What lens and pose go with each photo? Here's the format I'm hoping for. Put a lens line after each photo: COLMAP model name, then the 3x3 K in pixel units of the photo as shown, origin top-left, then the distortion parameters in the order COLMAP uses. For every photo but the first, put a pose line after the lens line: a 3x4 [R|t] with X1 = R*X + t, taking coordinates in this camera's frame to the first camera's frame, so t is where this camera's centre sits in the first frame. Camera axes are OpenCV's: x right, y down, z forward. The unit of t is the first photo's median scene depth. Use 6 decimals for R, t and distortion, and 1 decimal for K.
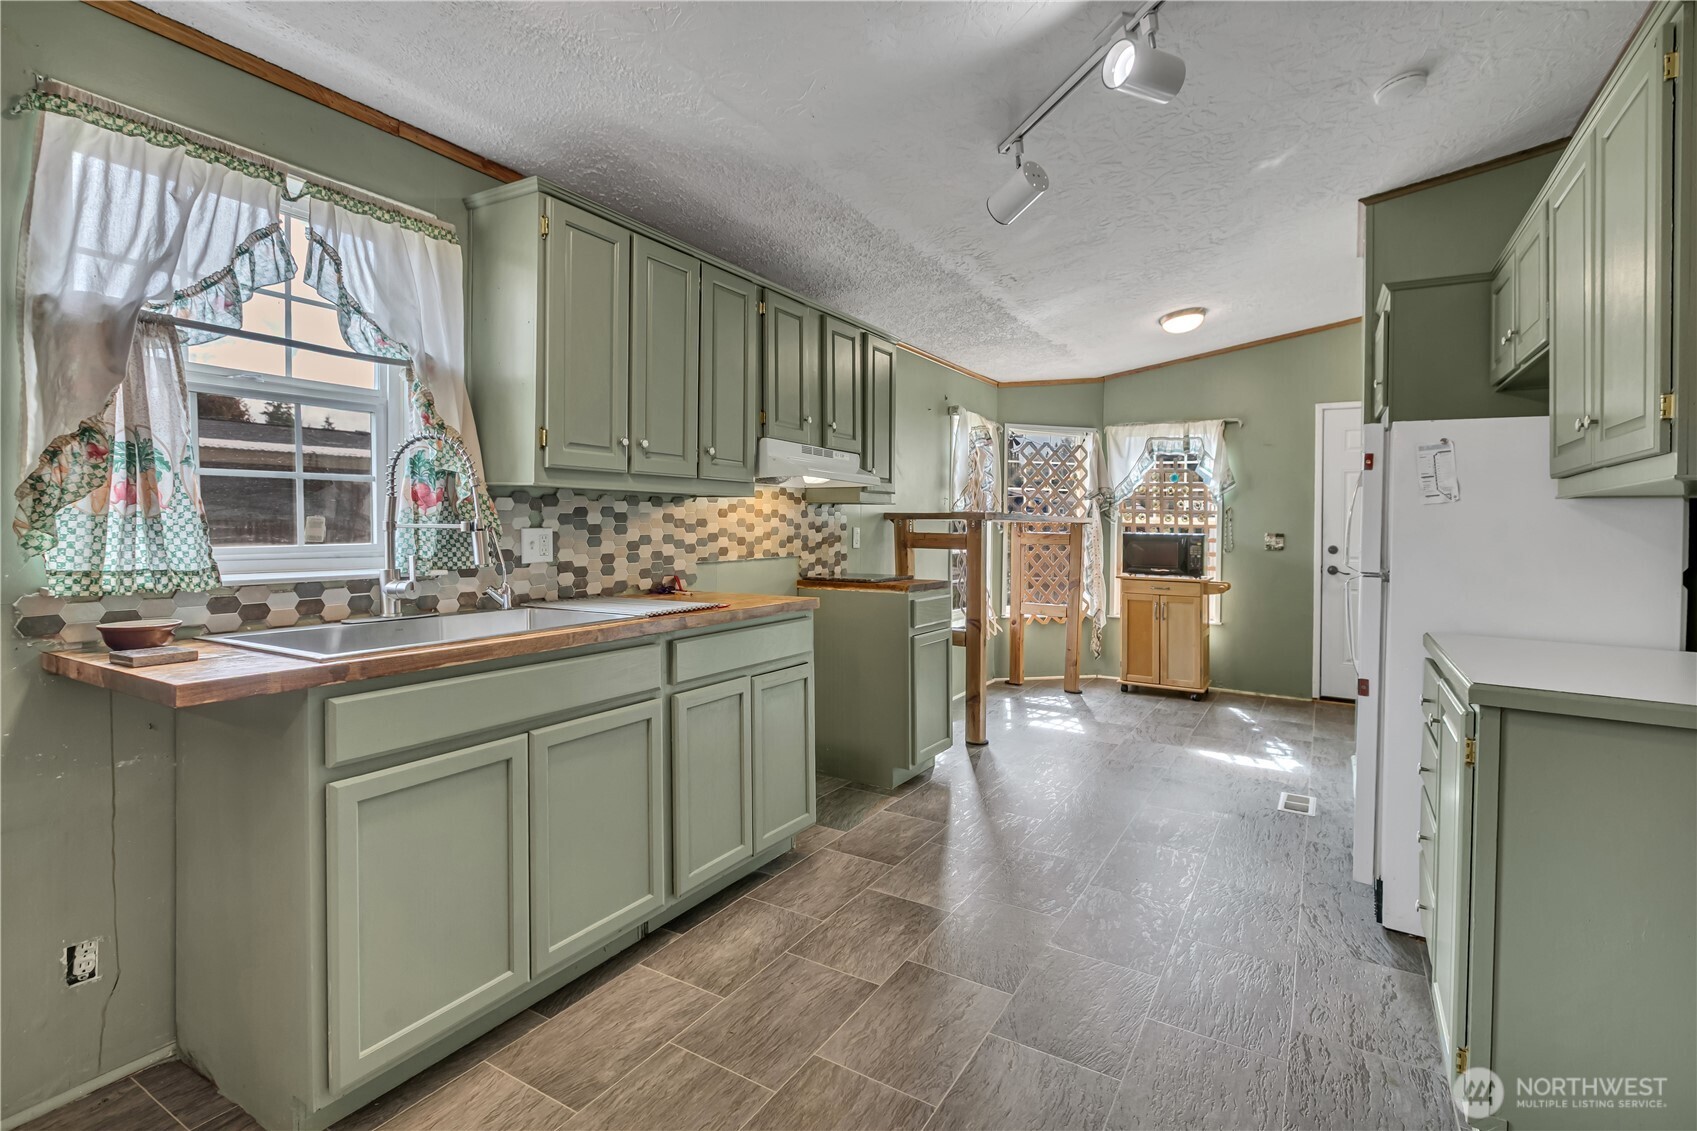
lens RADIAL K [[798.7, 0, 849.9], [0, 798.7, 533.8], [0, 0, 1]] dist [-0.002027, 0.000109]
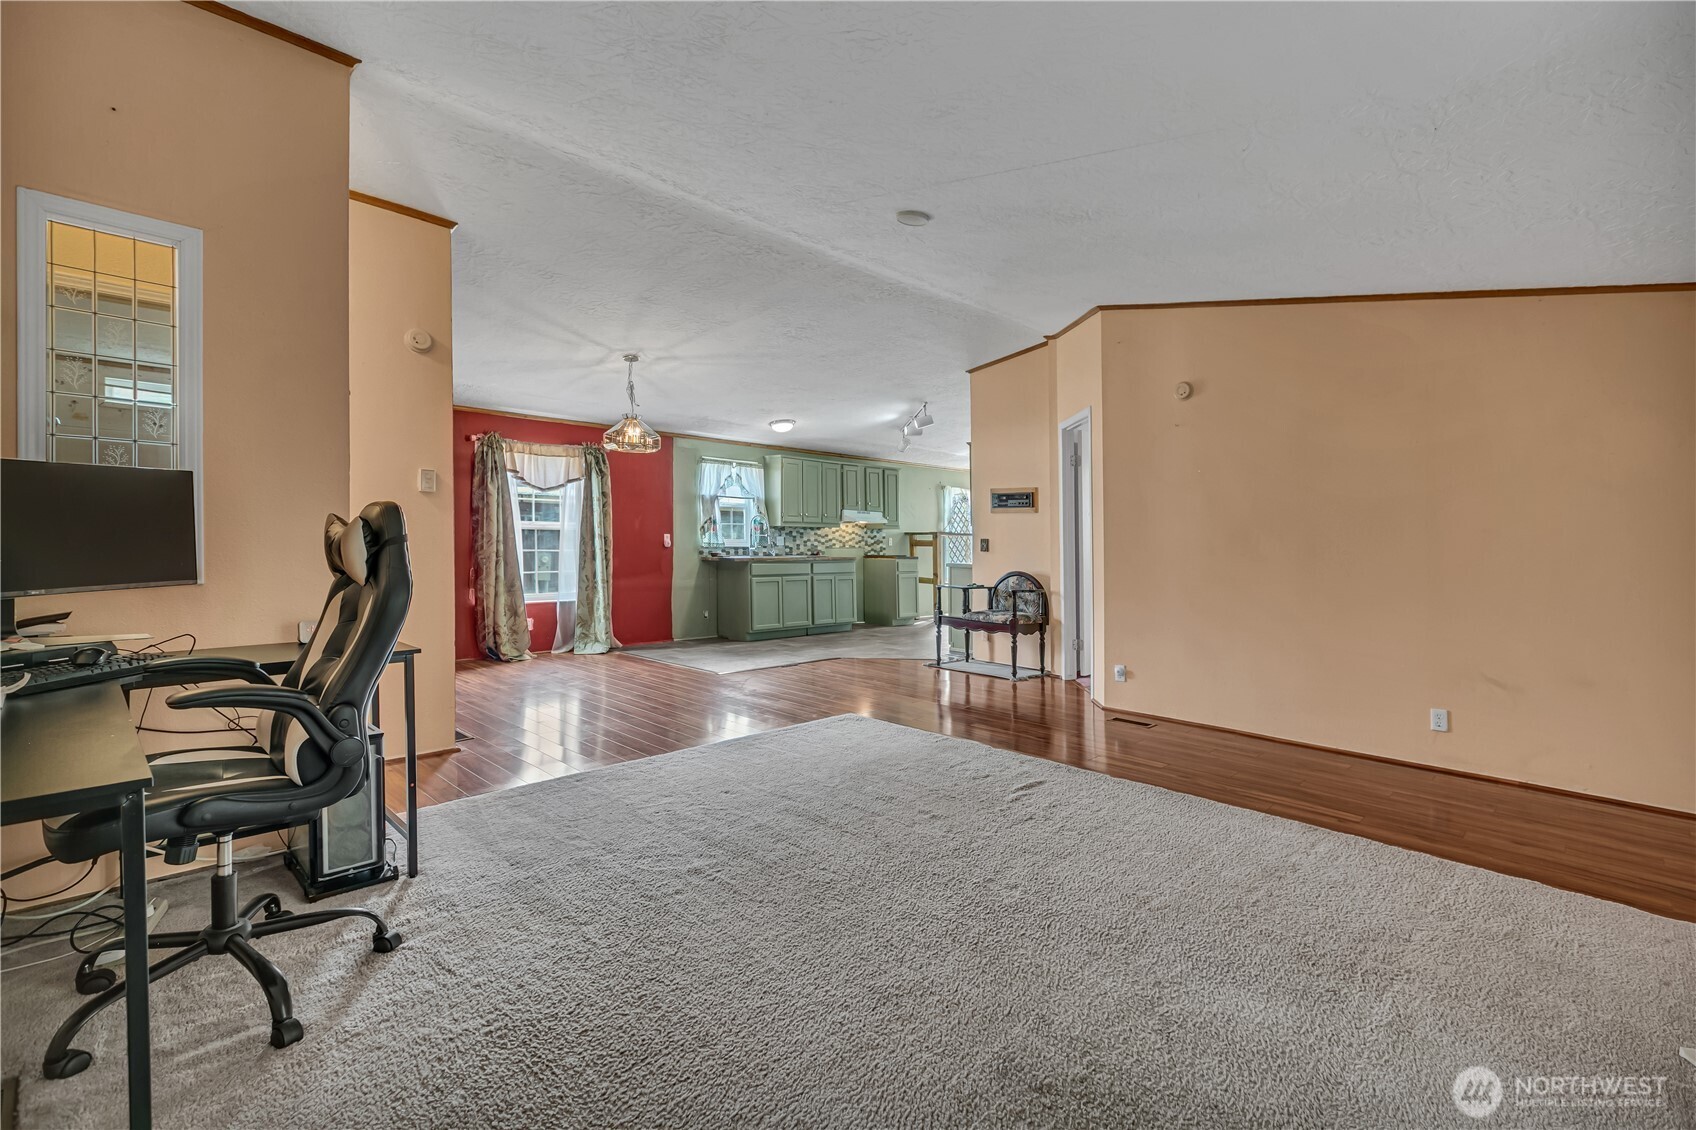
lens RADIAL K [[754.8, 0, 860.8], [0, 754.8, 579.8], [0, 0, 1]] dist [-0.001679, -0.000070]
pose [[0.974213, 0.011647, -0.225327, 0.596644], [-0.003662, 0.999352, 0.035821, 0.051514], [0.225598, -0.034072, 0.973624, -1.815753]]
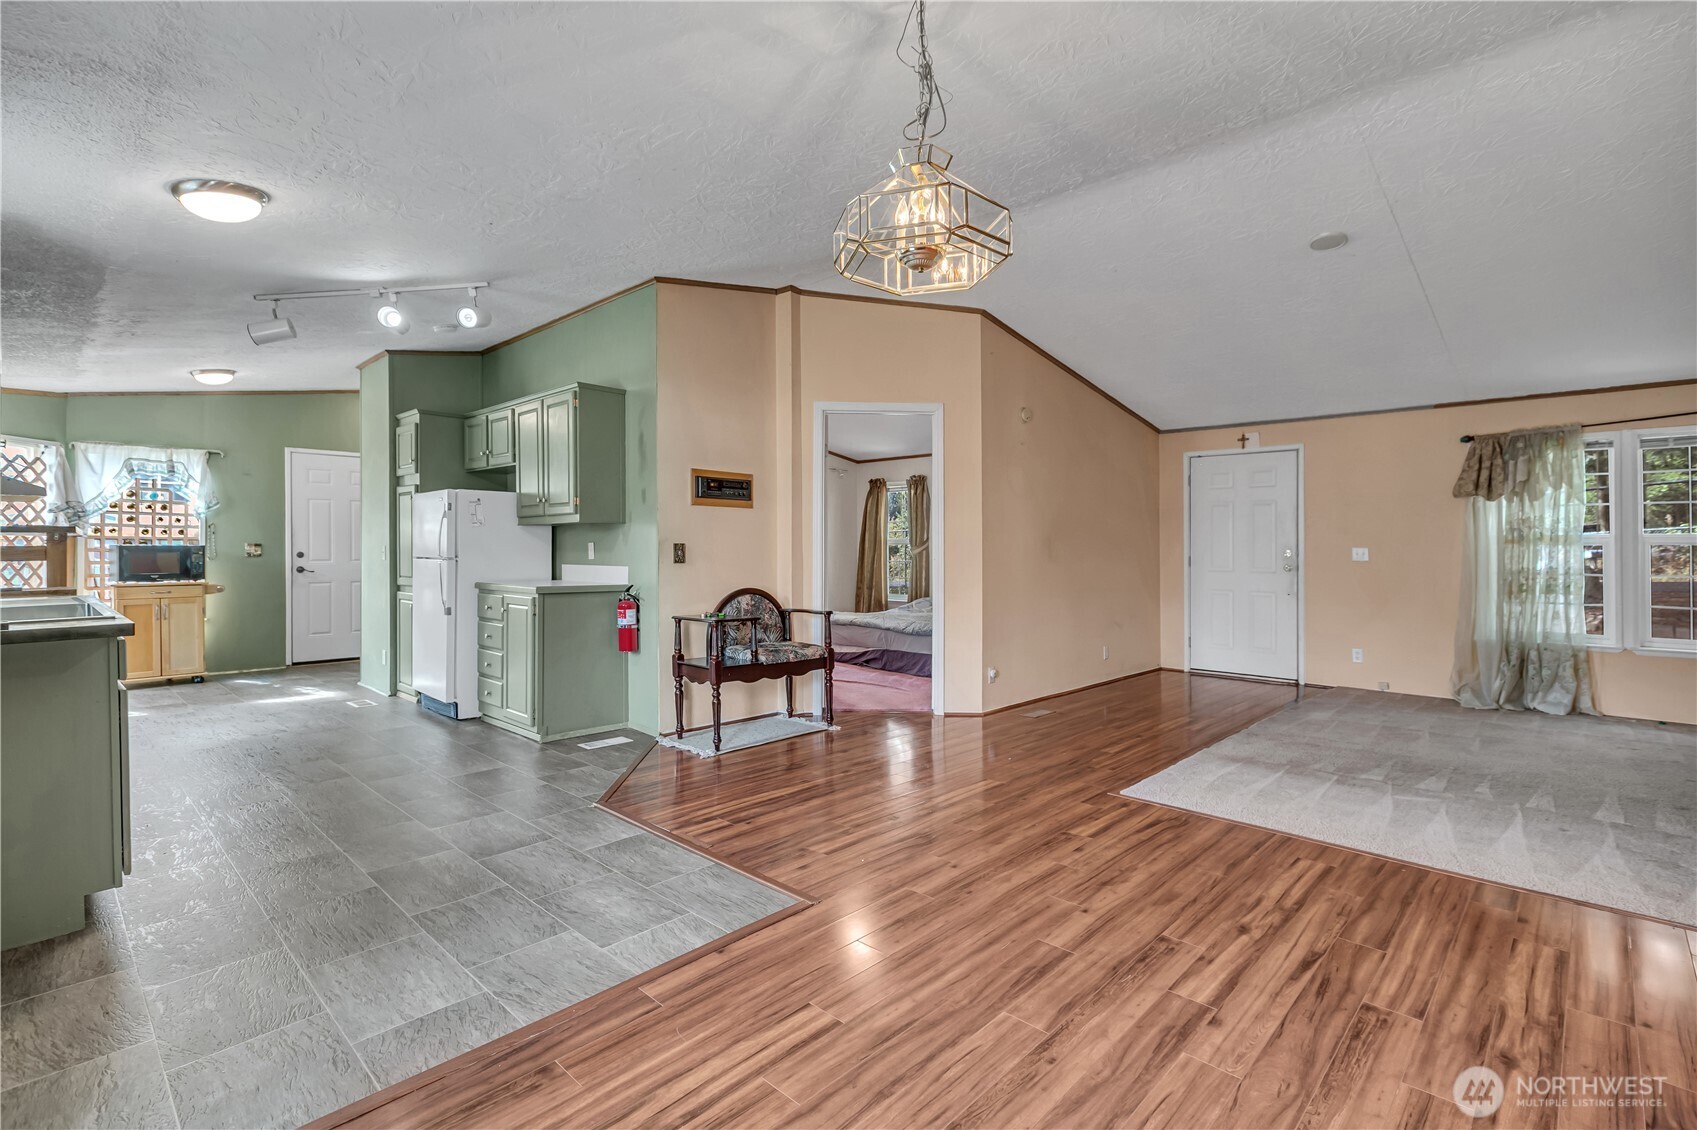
lens RADIAL K [[783.2, 0, 852.3], [0, 783.2, 534.9], [0, 0, 1]] dist [0.000986, 0.000073]
pose [[0.216205, -0.000265, 0.976348, -0.815304], [0.015338, 0.999877, -0.003125, 0.006918], [-0.976228, 0.015651, 0.216182, -0.358243]]
